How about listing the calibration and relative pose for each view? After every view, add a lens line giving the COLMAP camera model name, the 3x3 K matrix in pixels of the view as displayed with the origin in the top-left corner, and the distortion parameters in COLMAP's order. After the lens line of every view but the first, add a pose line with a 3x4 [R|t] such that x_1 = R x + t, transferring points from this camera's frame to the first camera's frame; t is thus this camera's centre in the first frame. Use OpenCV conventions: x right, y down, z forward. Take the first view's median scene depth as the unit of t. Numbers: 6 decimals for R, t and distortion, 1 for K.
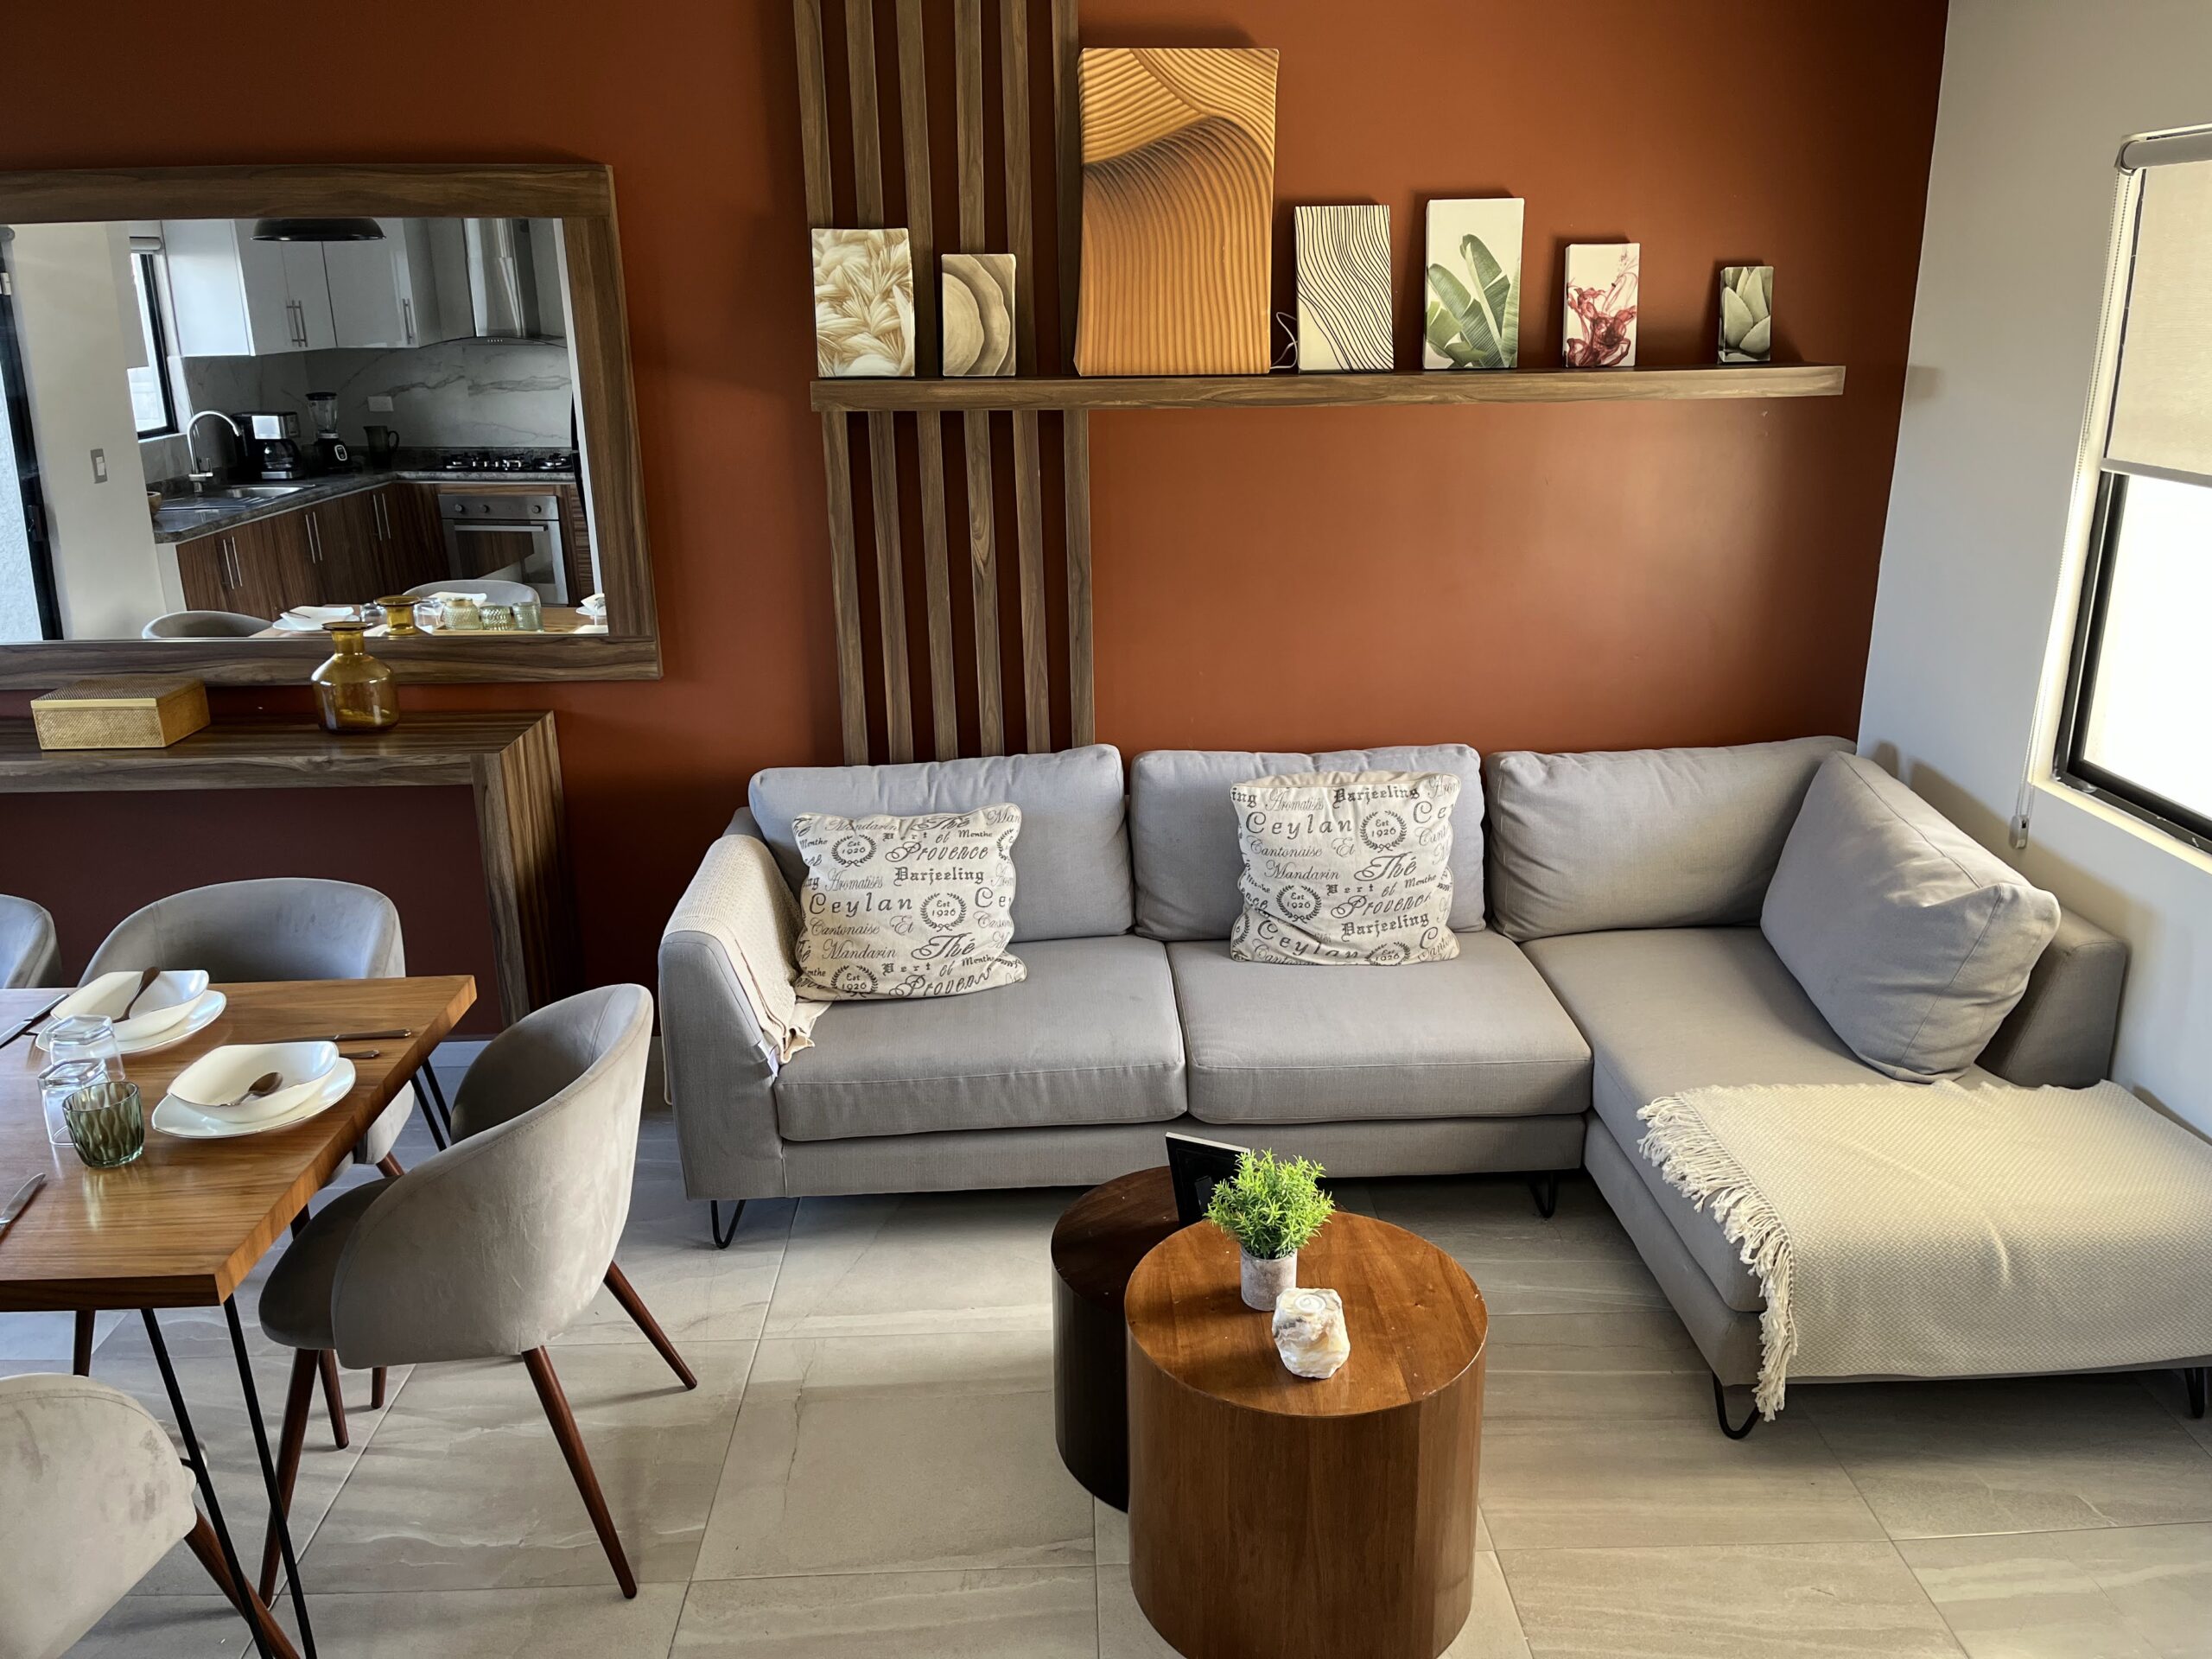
lens RADIAL K [[1686.9, 0, 1106.0], [0, 1686.9, 829.5], [0, 0, 1]] dist [0.128397, -0.156224]
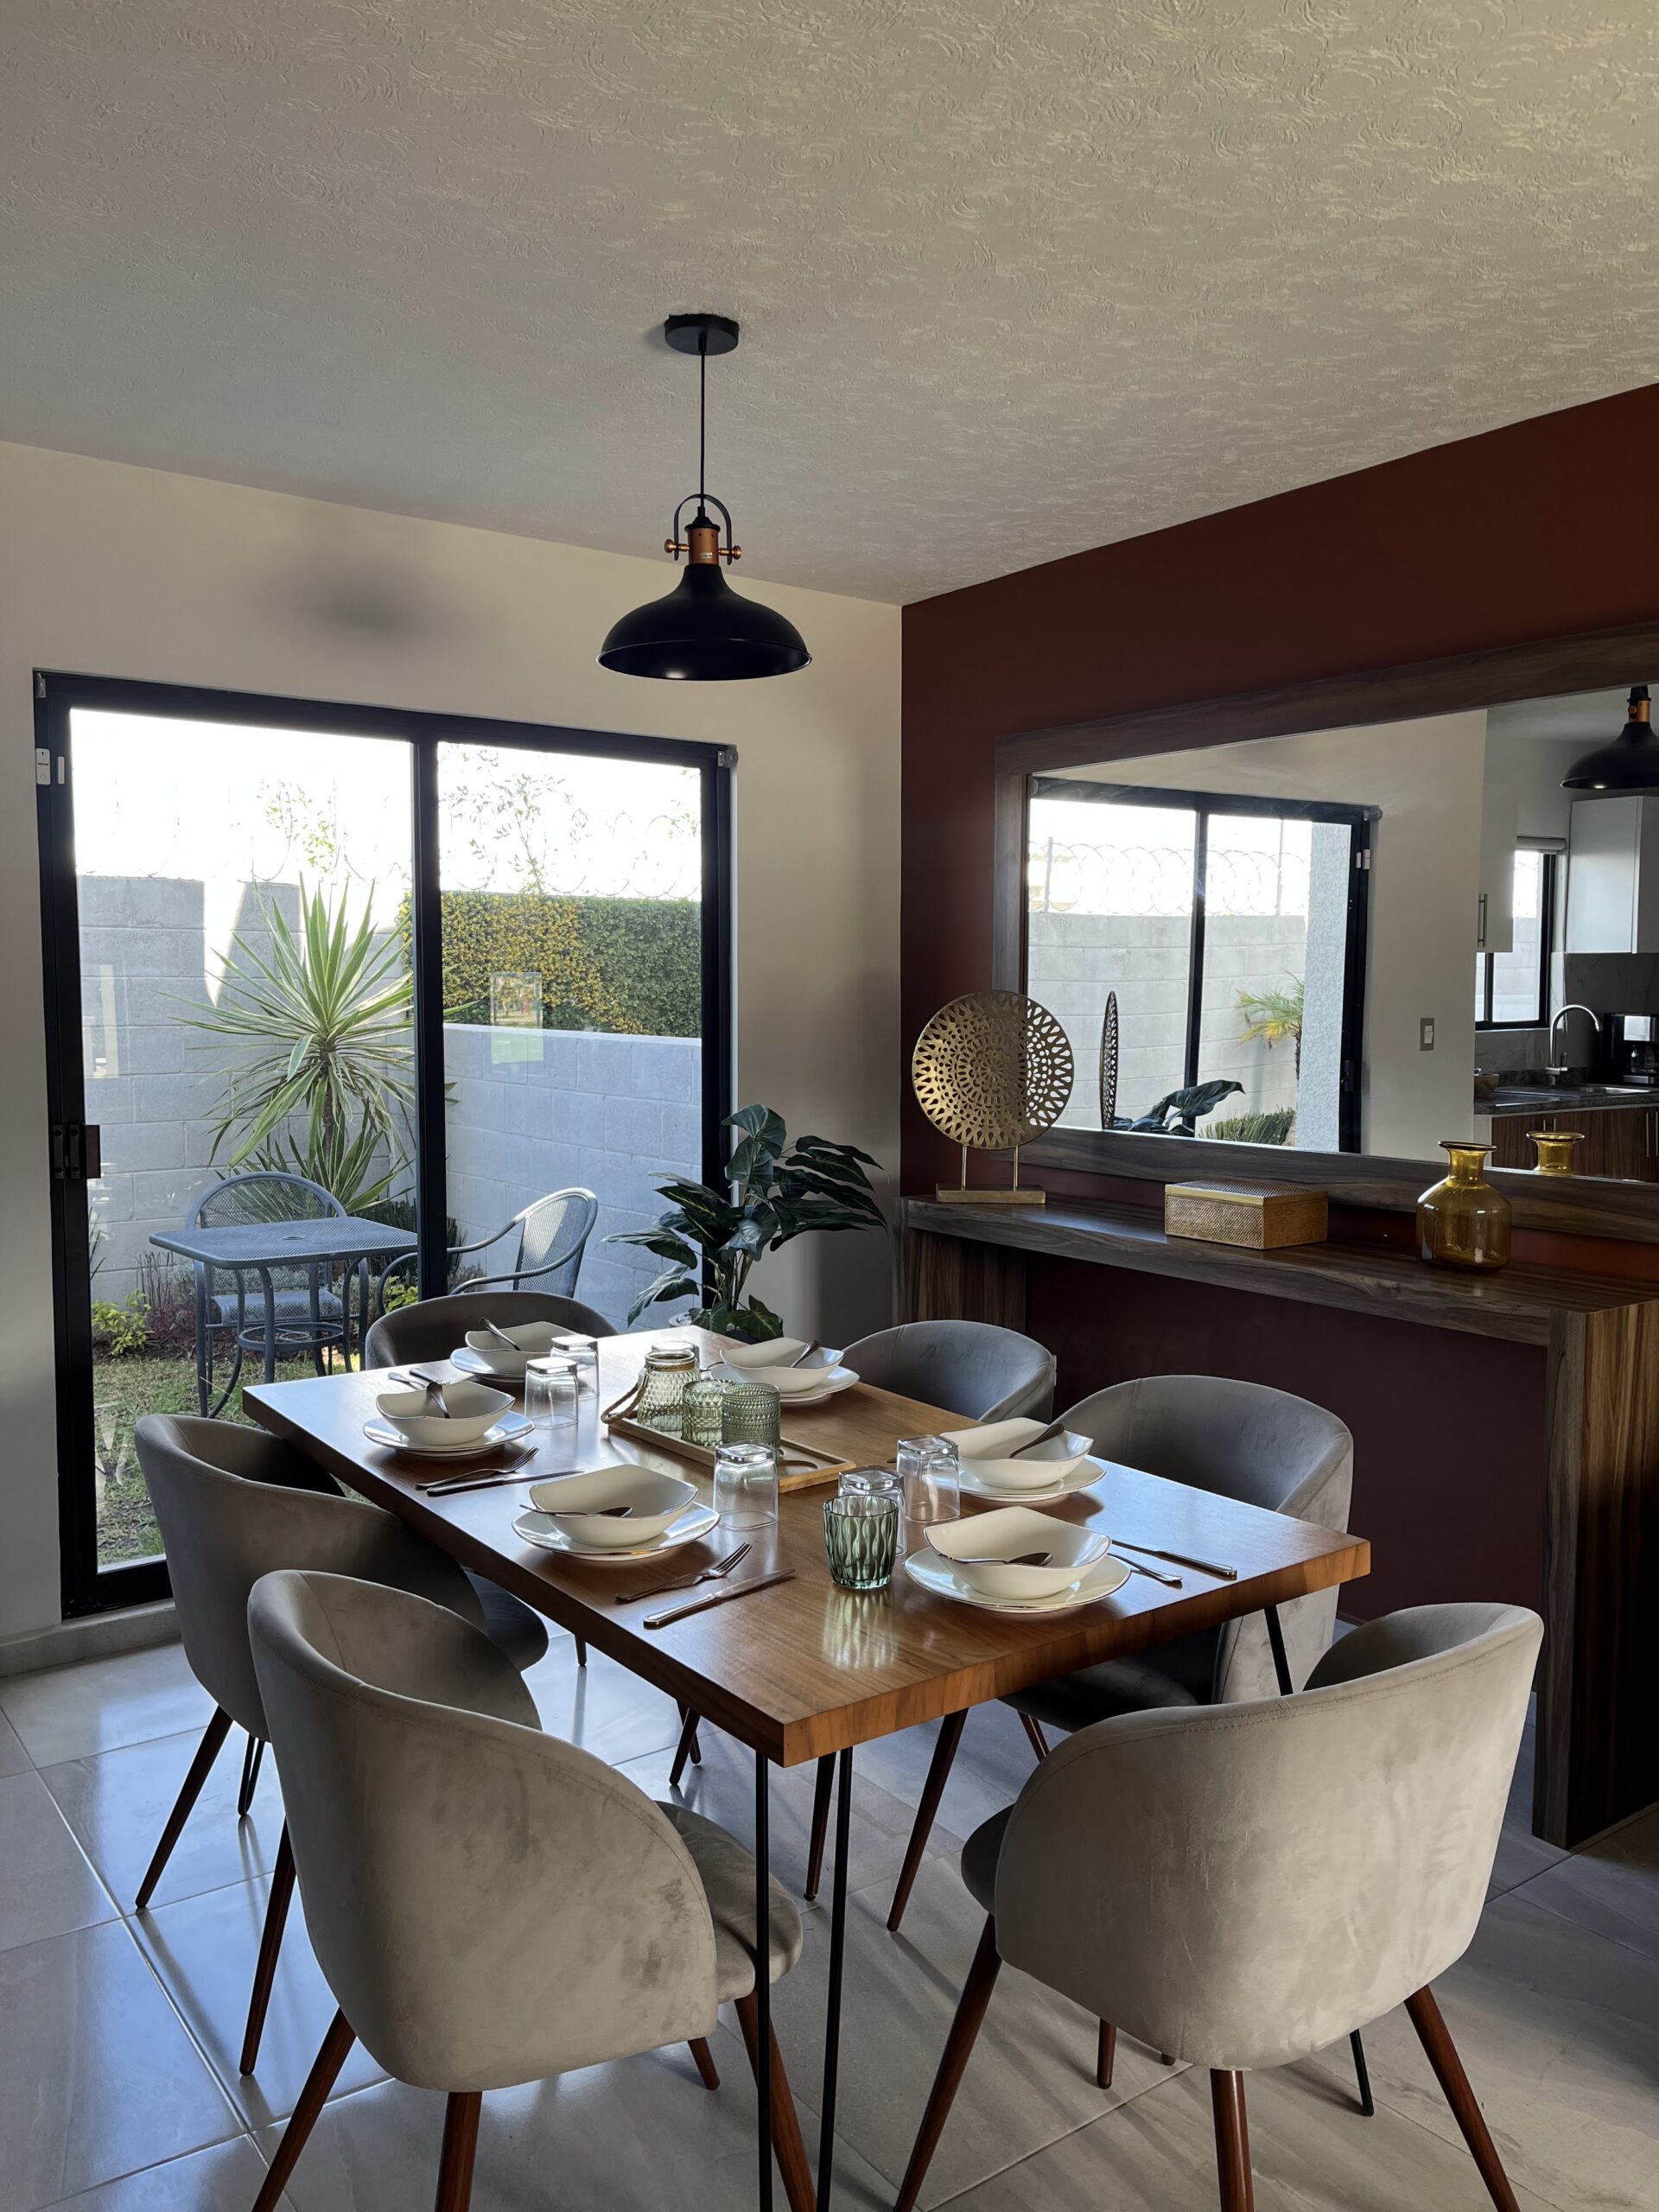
lens RADIAL K [[1686.9, 0, 829.5], [0, 1686.9, 1106.0], [0, 0, 1]] dist [0.128397, -0.156224]
pose [[0.575796, 0.074647, -0.814179, 0.076784], [-0.254615, 0.962675, -0.091804, 0.023613], [0.776937, 0.260162, 0.573311, 0.260261]]
